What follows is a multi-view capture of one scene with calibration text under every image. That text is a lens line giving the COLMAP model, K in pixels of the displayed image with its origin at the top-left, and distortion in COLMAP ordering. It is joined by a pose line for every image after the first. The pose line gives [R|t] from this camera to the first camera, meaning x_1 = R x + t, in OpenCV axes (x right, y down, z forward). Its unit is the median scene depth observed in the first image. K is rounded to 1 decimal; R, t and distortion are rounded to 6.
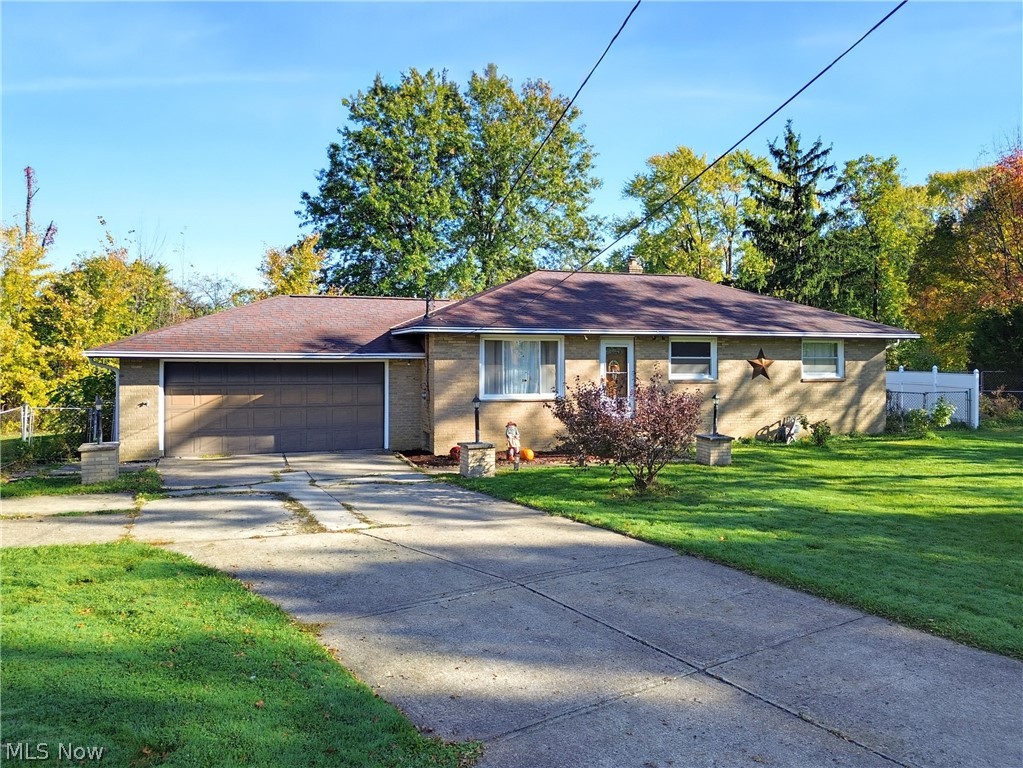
lens RADIAL K [[712.2, 0, 511.5], [0, 712.2, 384.0], [0, 0, 1]] dist [-0.000812, -0.000395]
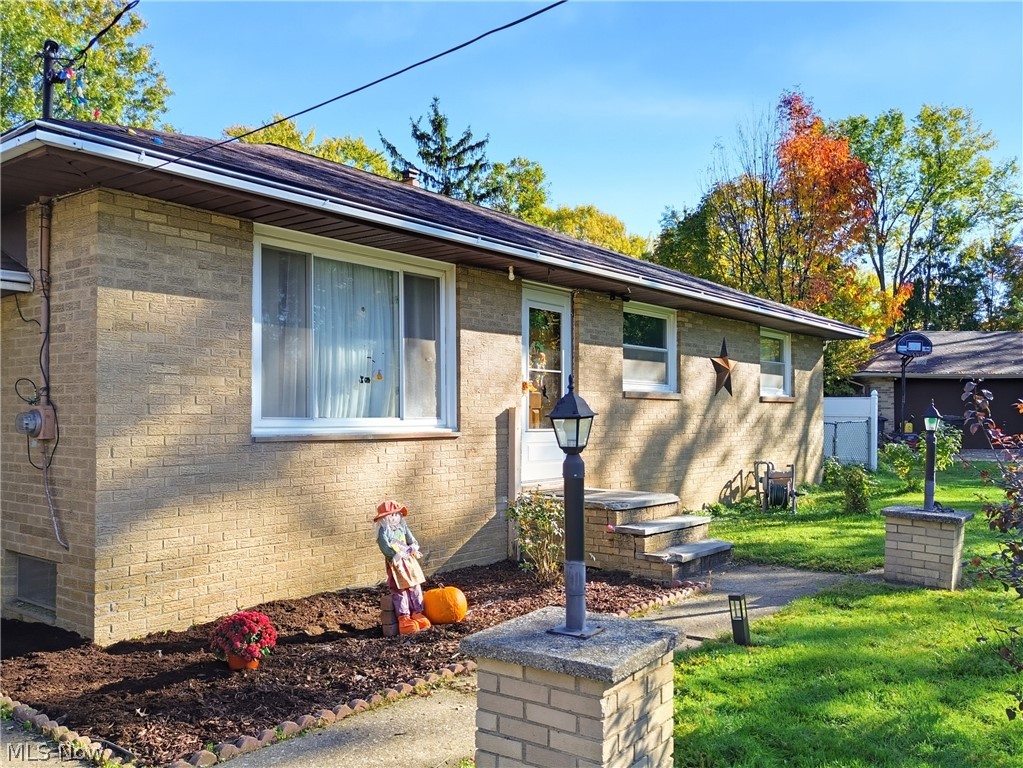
lens RADIAL K [[809.8, 0, 514.1], [0, 809.8, 426.7], [0, 0, 1]] dist [0.000325, 0.001249]
pose [[0.829988, -0.008083, 0.557722, -0.128341], [0.016130, 0.999825, -0.009513, 0.020590], [-0.557547, 0.016892, 0.829973, 0.576047]]
